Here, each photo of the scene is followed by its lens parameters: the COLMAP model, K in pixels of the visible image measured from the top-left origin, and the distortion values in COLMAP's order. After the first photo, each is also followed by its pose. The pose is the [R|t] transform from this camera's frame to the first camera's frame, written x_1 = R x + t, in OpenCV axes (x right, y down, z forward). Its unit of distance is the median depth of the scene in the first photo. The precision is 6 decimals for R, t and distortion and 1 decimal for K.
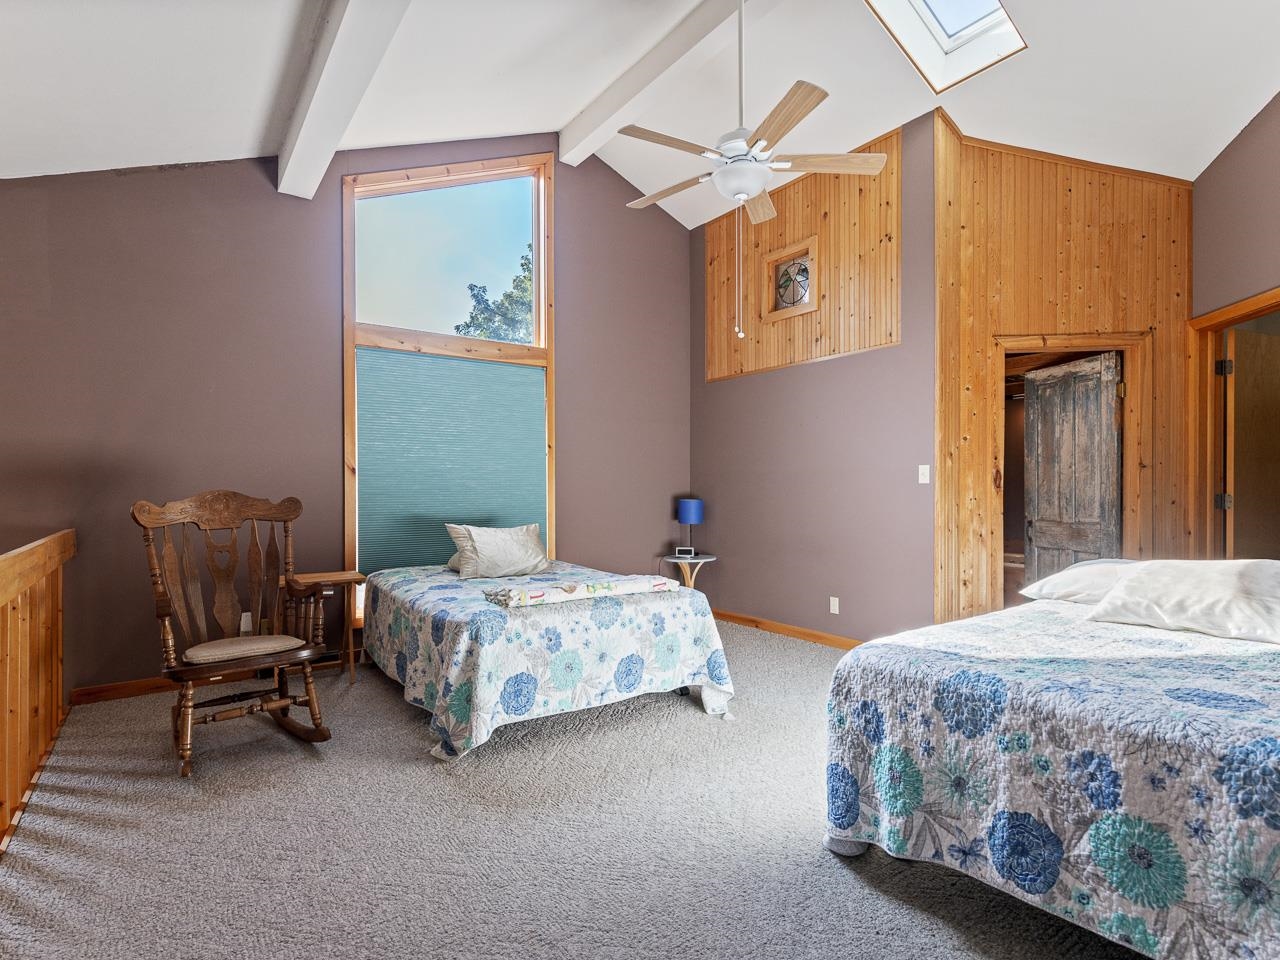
lens RADIAL K [[655.6, 0, 631.6], [0, 655.6, 489.5], [0, 0, 1]] dist [0.009780, -0.000976]
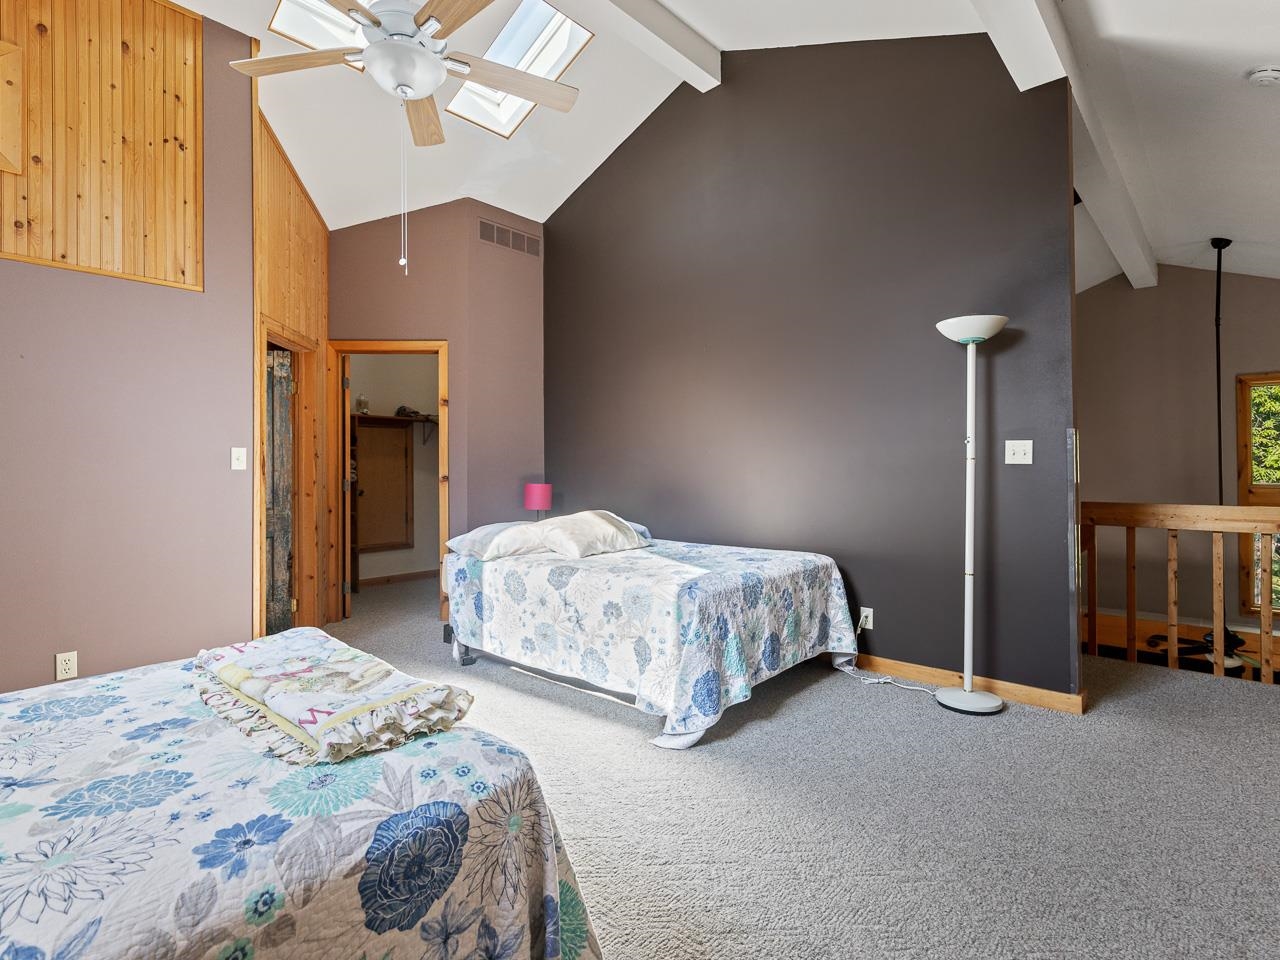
lens RADIAL K [[655.6, 0, 631.1], [0, 655.6, 467.4], [0, 0, 1]] dist [0.009780, -0.000976]
pose [[-0.207338, 0.010606, 0.978212, -1.161231], [0.011816, 0.999895, -0.008336, 0.001498], [-0.978198, 0.009830, -0.207442, 1.672574]]
